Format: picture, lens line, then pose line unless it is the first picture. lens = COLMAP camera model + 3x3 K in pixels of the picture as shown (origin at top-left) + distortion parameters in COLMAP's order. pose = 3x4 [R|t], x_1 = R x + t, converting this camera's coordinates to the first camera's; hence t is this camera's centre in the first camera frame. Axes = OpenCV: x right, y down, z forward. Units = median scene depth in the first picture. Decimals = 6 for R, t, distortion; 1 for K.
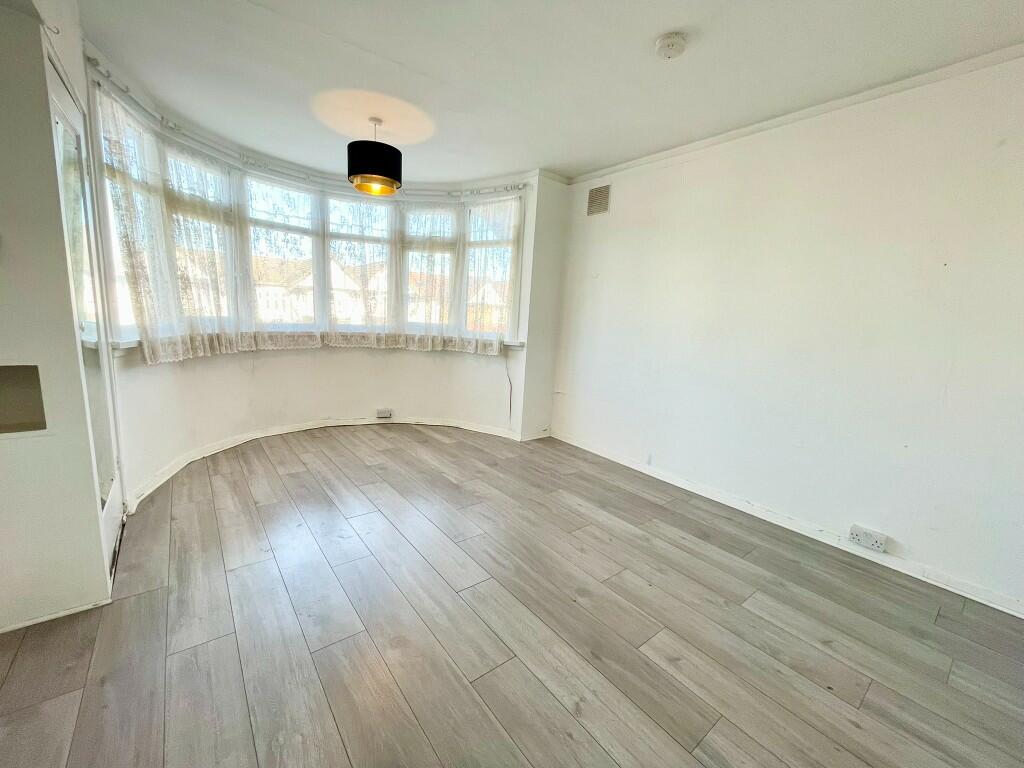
lens RADIAL K [[414.9, 0, 513.0], [0, 414.9, 385.3], [0, 0, 1]] dist [-0.003427, 0.000344]
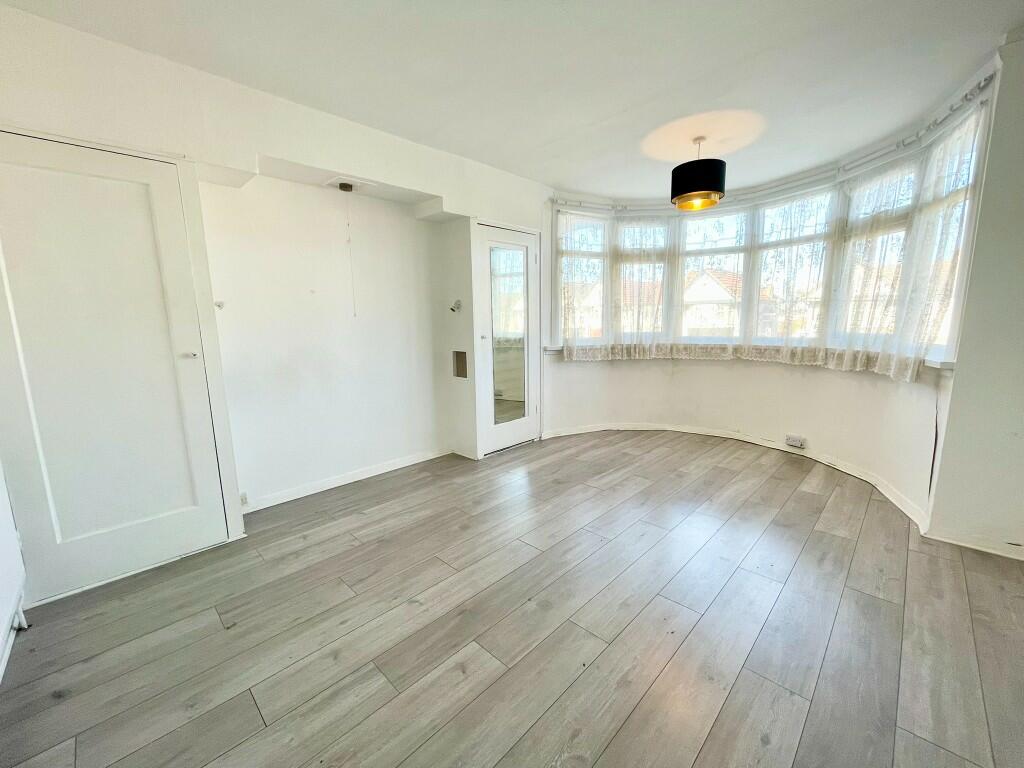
lens RADIAL K [[414.9, 0, 513.0], [0, 414.9, 385.3], [0, 0, 1]] dist [-0.003427, 0.000344]
pose [[0.125539, 0.098291, -0.987208, 0.608581], [-0.145936, 0.986085, 0.079621, -0.039407], [0.981296, 0.134073, 0.138136, 0.418928]]
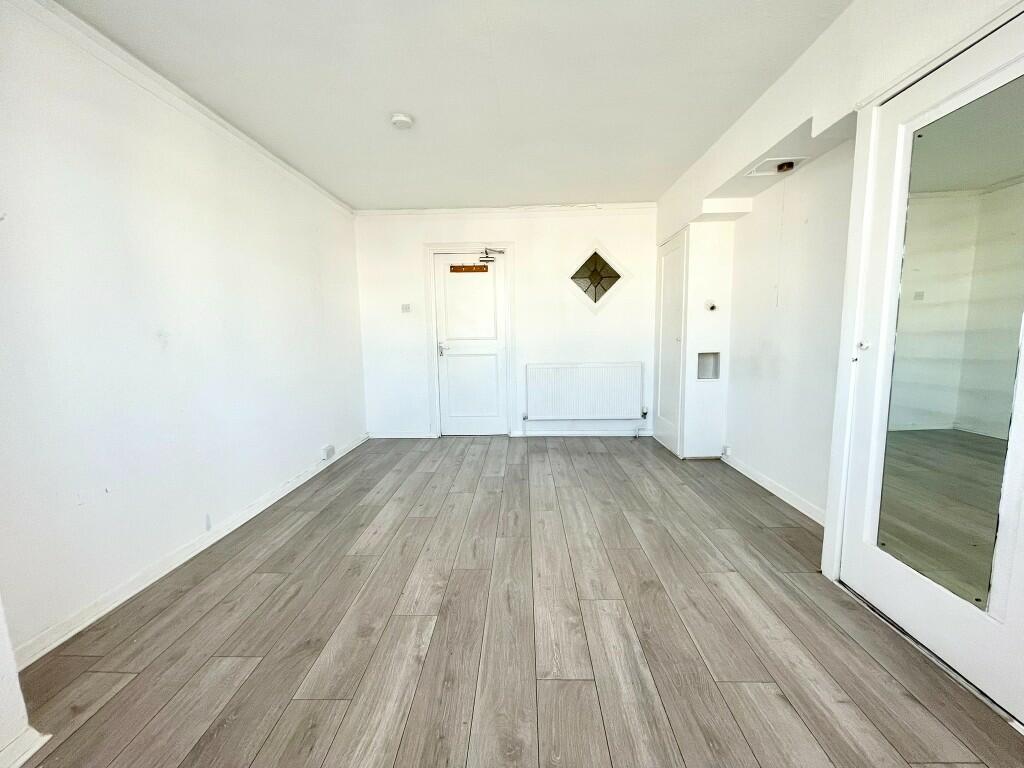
lens RADIAL K [[414.9, 0, 513.0], [0, 414.9, 385.3], [0, 0, 1]] dist [-0.003427, 0.000344]
pose [[-0.768201, -0.122908, 0.628300, -0.495258], [0.084959, 0.953147, 0.290332, -0.209063], [-0.634546, 0.276413, -0.721766, 1.151725]]
